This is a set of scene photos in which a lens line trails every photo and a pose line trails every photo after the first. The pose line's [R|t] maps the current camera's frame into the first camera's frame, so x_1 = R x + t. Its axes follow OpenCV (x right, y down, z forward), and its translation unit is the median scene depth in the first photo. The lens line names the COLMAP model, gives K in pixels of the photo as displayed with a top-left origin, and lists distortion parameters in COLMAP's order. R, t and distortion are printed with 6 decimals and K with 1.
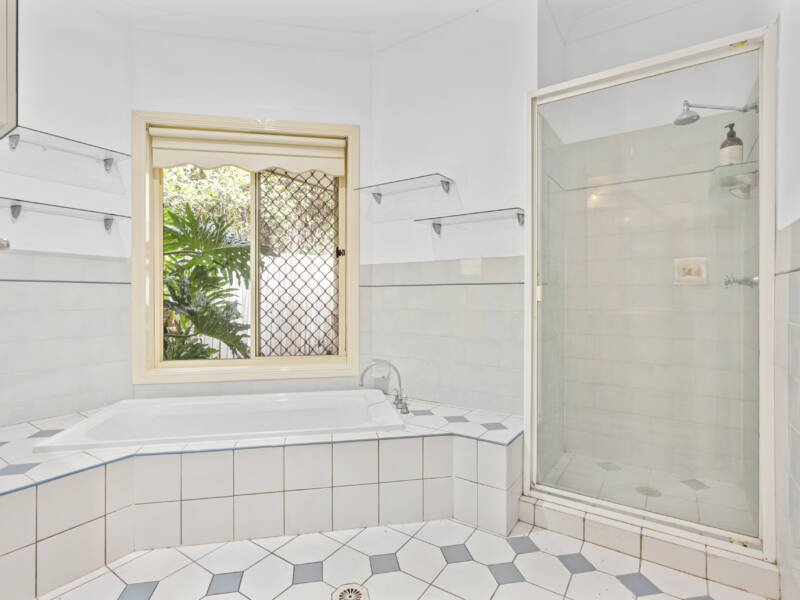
lens RADIAL K [[409.0, 0, 400.2], [0, 409.0, 298.1], [0, 0, 1]] dist [-0.006955, 0.004769]
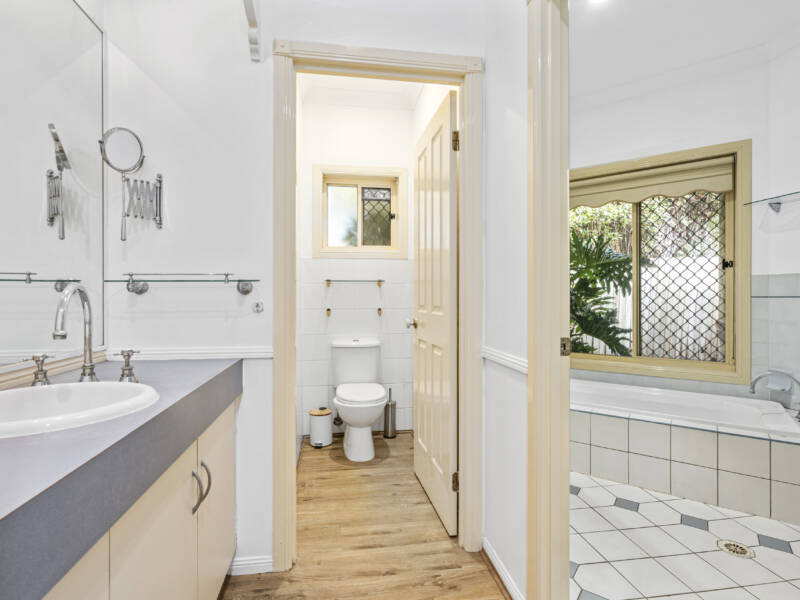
lens RADIAL K [[409.0, 0, 400.9], [0, 409.0, 298.7], [0, 0, 1]] dist [-0.006955, 0.004769]
pose [[0.679612, -0.000372, -0.733571, 0.047902], [-0.002300, 0.999994, -0.002637, -0.017938], [0.733568, 0.003479, 0.679607, -0.296453]]
